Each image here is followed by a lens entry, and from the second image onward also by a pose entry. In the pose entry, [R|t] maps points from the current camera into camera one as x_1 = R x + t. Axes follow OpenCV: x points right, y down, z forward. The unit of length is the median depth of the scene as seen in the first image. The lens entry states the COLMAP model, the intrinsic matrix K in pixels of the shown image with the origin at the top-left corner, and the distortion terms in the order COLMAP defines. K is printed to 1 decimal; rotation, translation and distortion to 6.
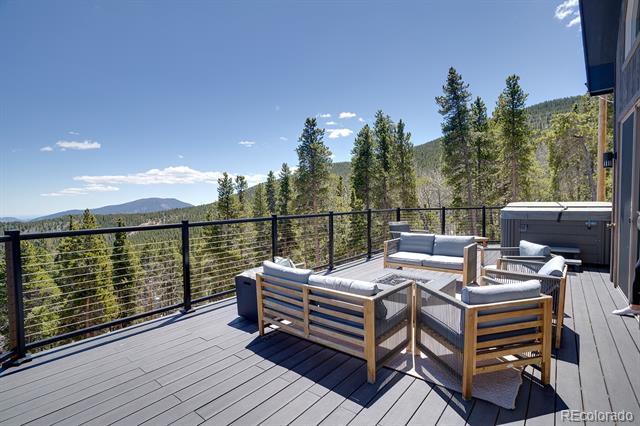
lens RADIAL K [[308.8, 0, 320.0], [0, 308.8, 213.0], [0, 0, 1]] dist [-0.044076, 0.000464]
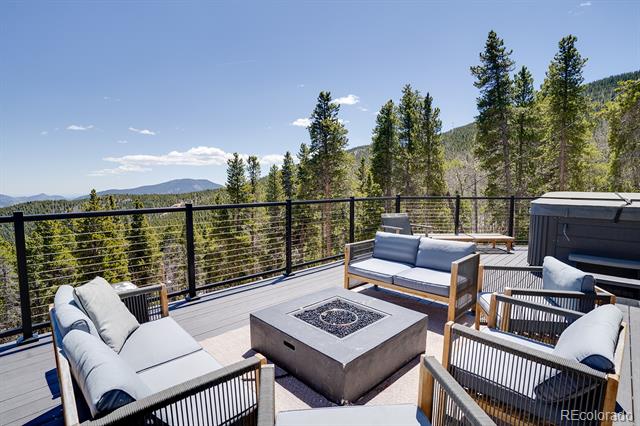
lens RADIAL K [[318.6, 0, 320.0], [0, 318.6, 213.0], [0, 0, 1]] dist [-0.065094, 0.026105]
pose [[0.994742, 0.025021, -0.099313, 0.053496], [-0.020072, 0.998521, 0.050524, -0.003655], [0.100430, -0.048265, 0.993773, 0.066520]]
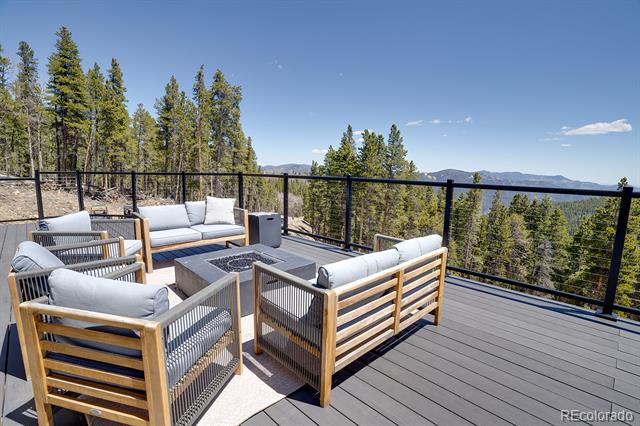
lens RADIAL K [[318.6, 0, 320.0], [0, 318.6, 213.0], [0, 0, 1]] dist [-0.065094, 0.026105]
pose [[-0.115678, 0.174727, -0.977798, 0.295551], [-0.039141, 0.982840, 0.180259, -0.018326], [0.992515, 0.059124, -0.106854, 0.374921]]
